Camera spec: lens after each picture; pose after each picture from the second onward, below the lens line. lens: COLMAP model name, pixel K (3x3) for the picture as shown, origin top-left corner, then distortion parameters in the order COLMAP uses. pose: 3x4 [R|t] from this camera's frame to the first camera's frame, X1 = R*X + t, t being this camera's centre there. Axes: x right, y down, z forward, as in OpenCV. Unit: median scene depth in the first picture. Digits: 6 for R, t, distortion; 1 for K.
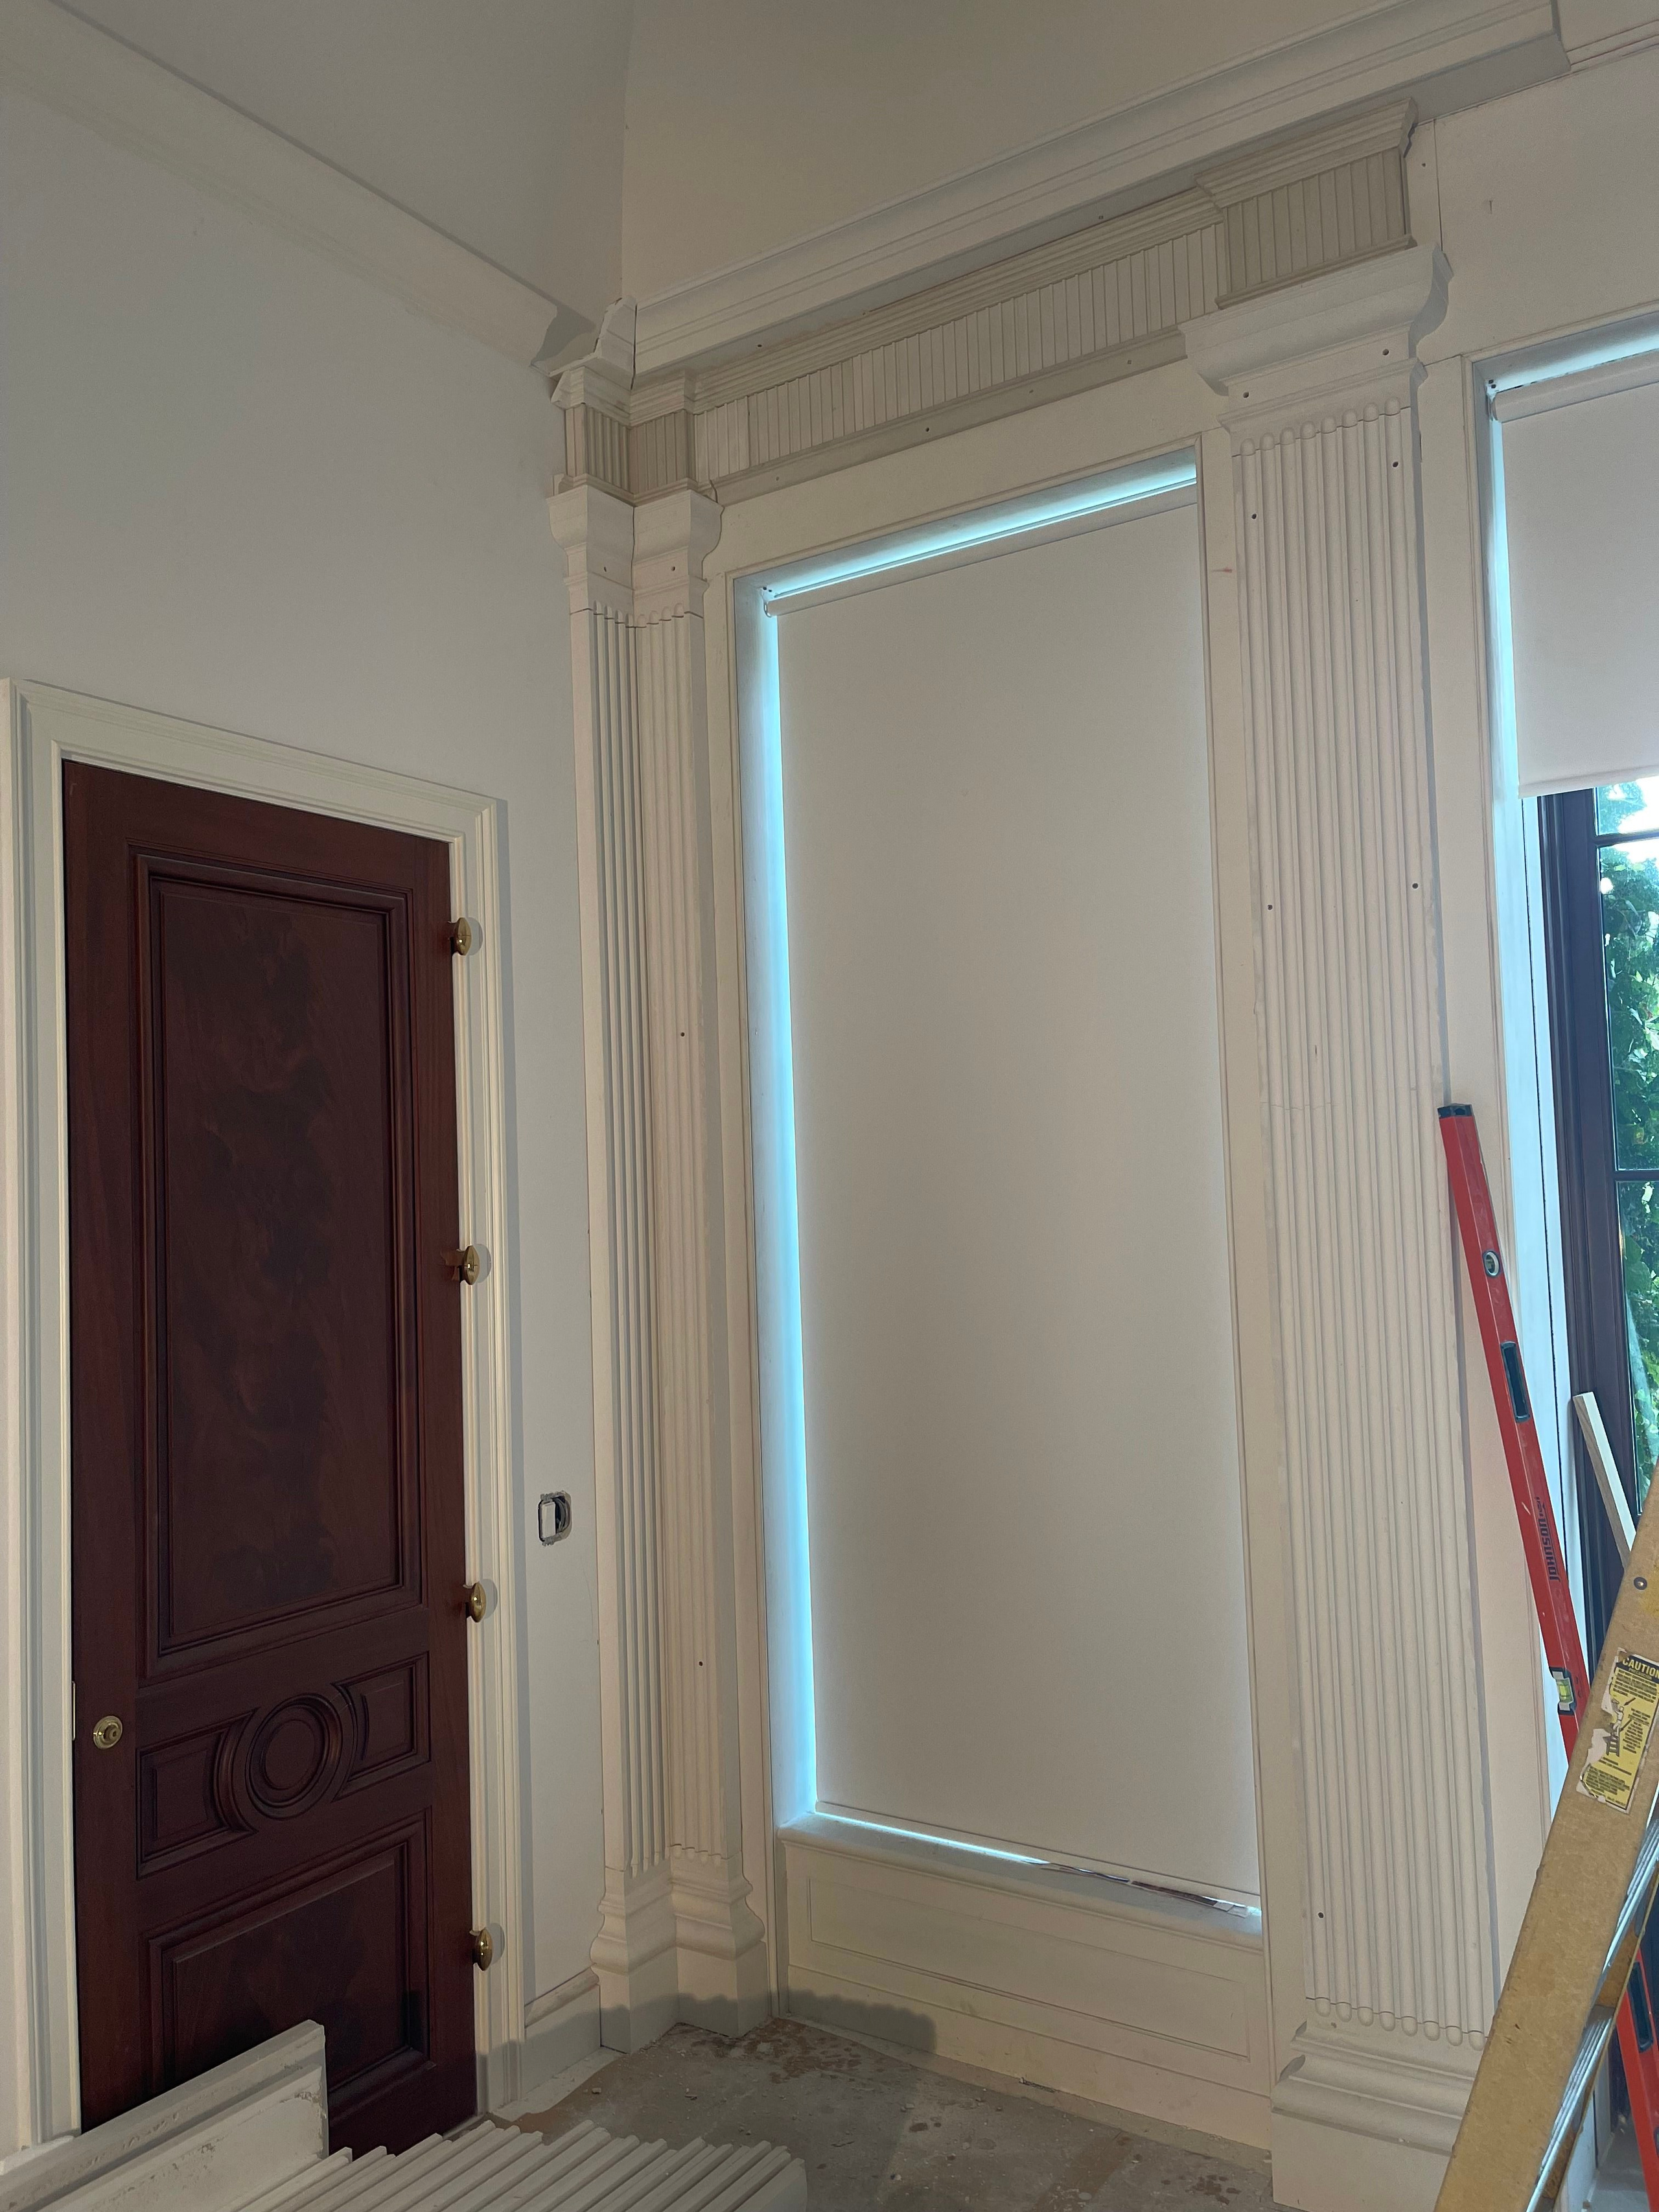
lens RADIAL K [[1717.4, 0, 825.9], [0, 1717.4, 1107.2], [0, 0, 1]] dist [0.001783, -0.000734]
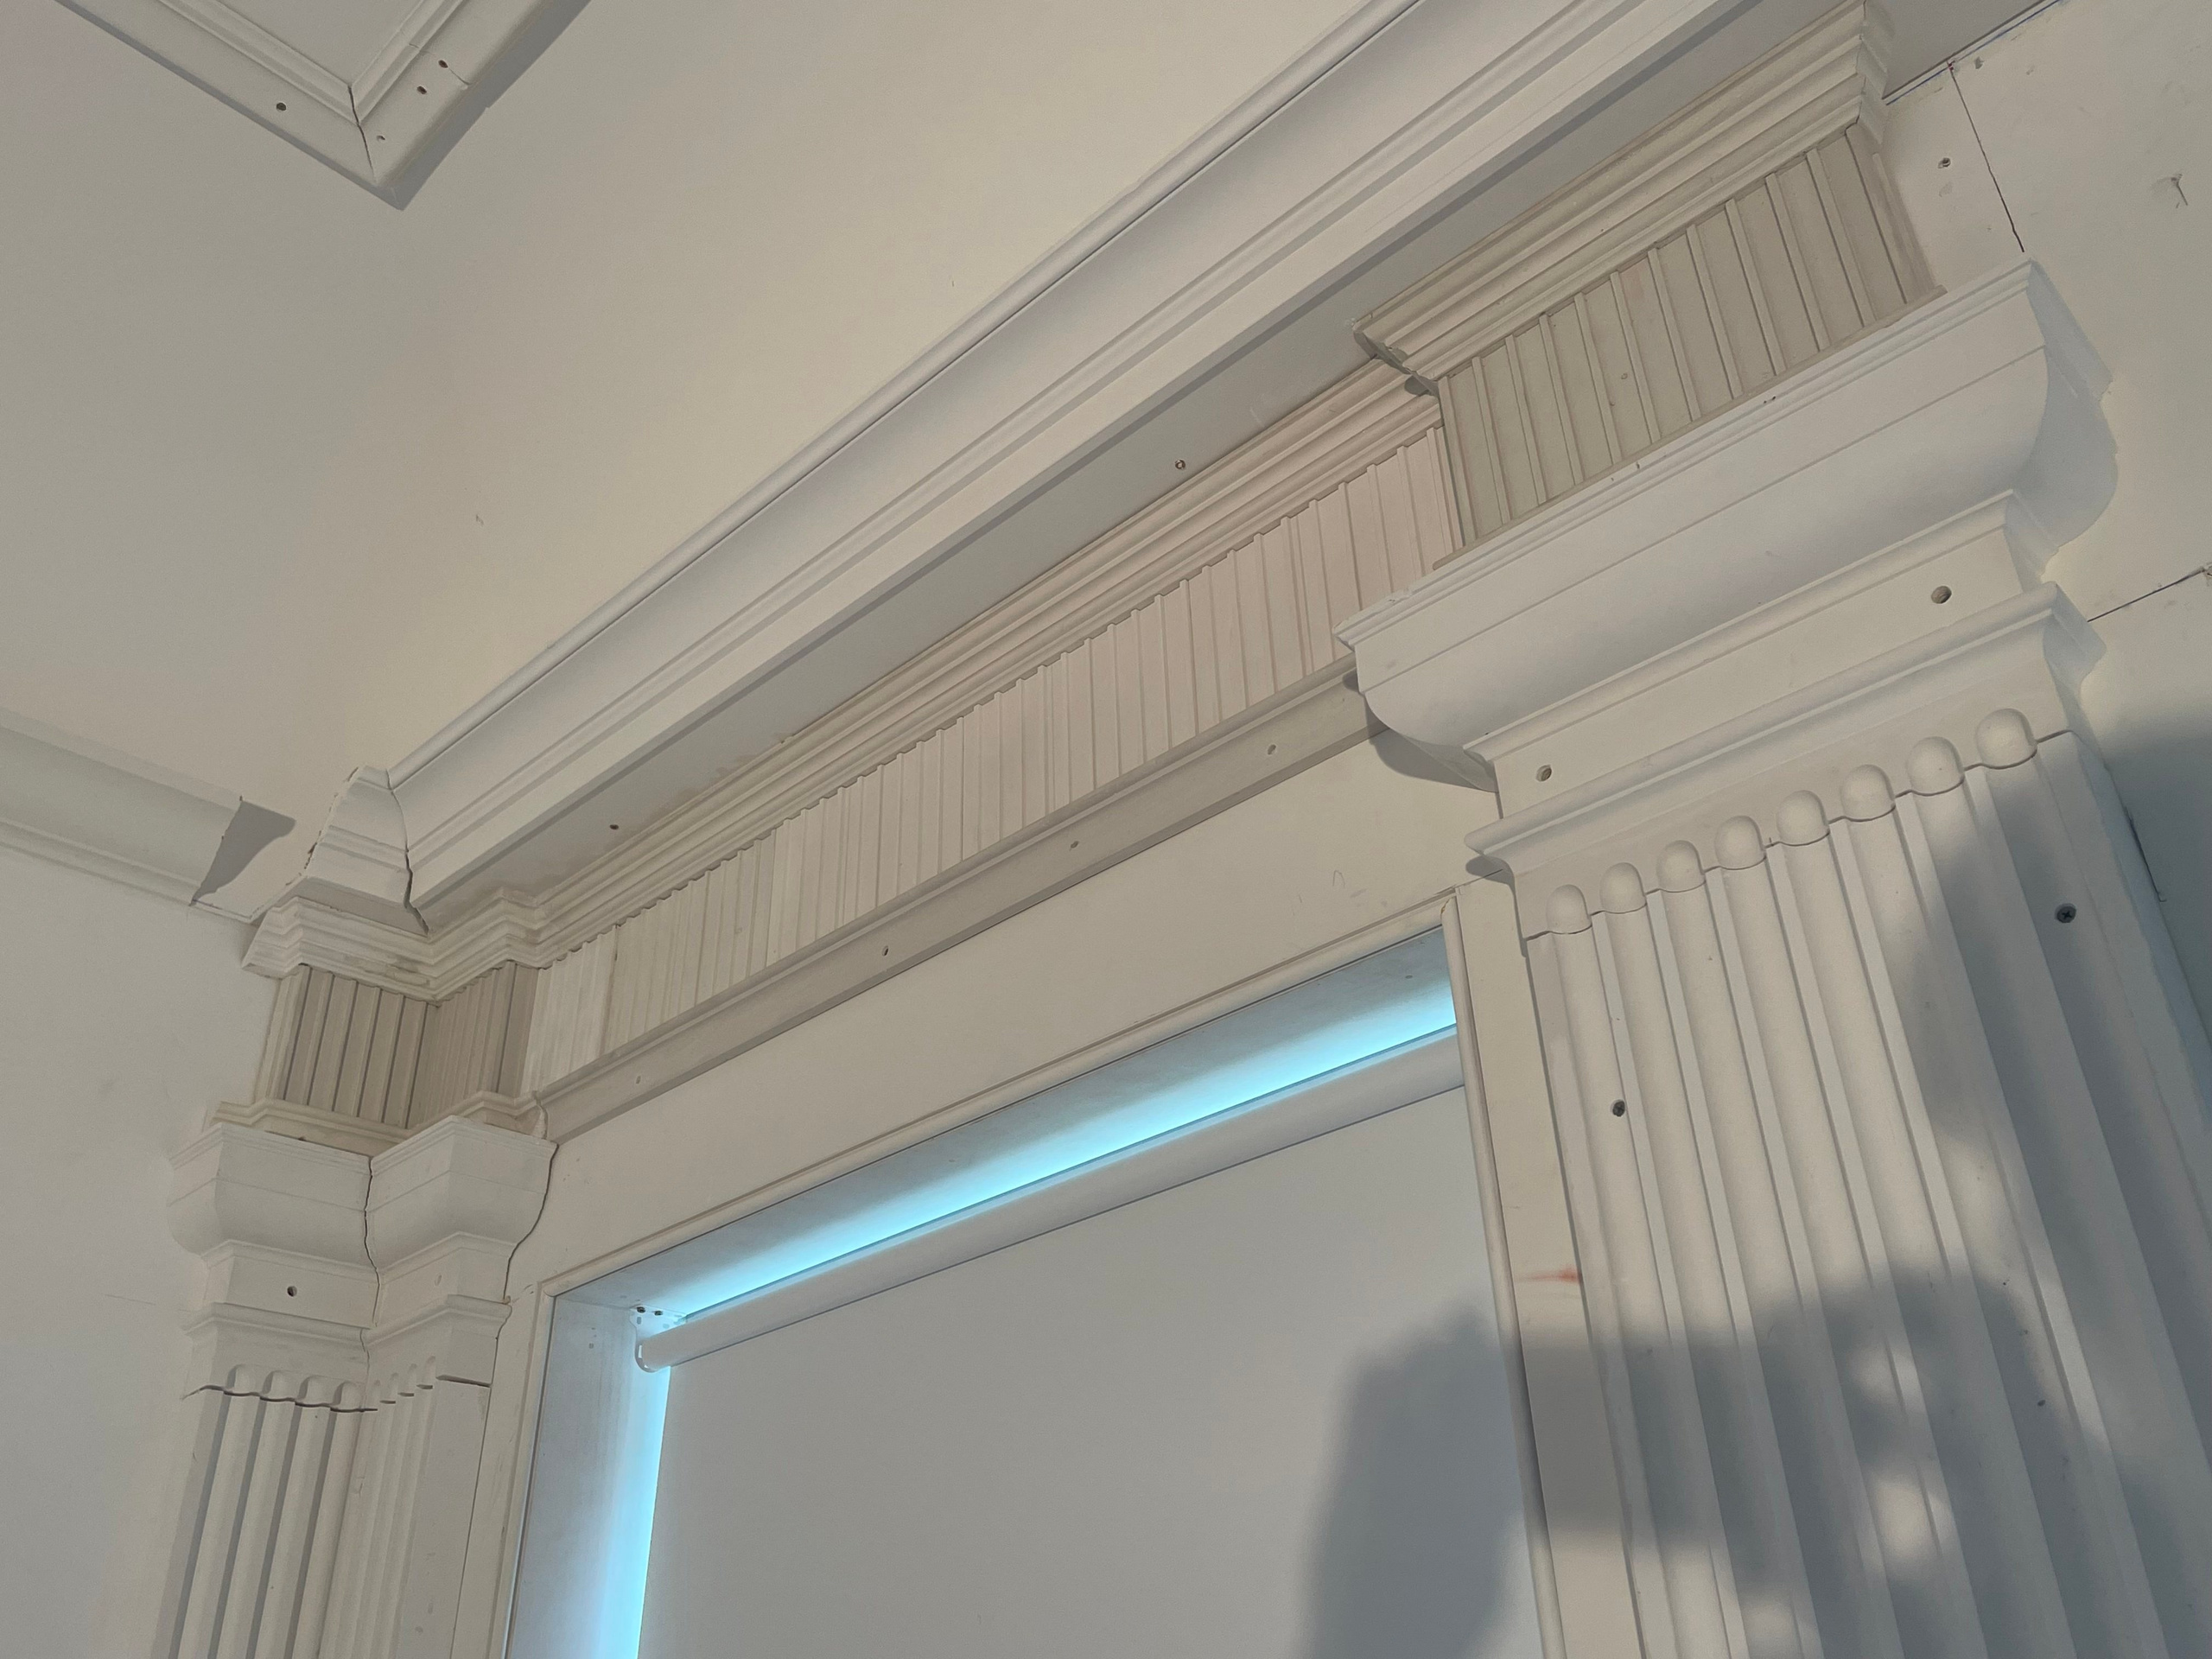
lens RADIAL K [[1791.5, 0, 1114.8], [0, 1791.5, 824.3], [0, 0, 1]] dist [0.131867, -0.181276]
pose [[0.981266, -0.101006, -0.164056, 0.181506], [0.017162, 0.893990, -0.447758, -0.202053], [0.191891, 0.436554, 0.878976, 0.553413]]
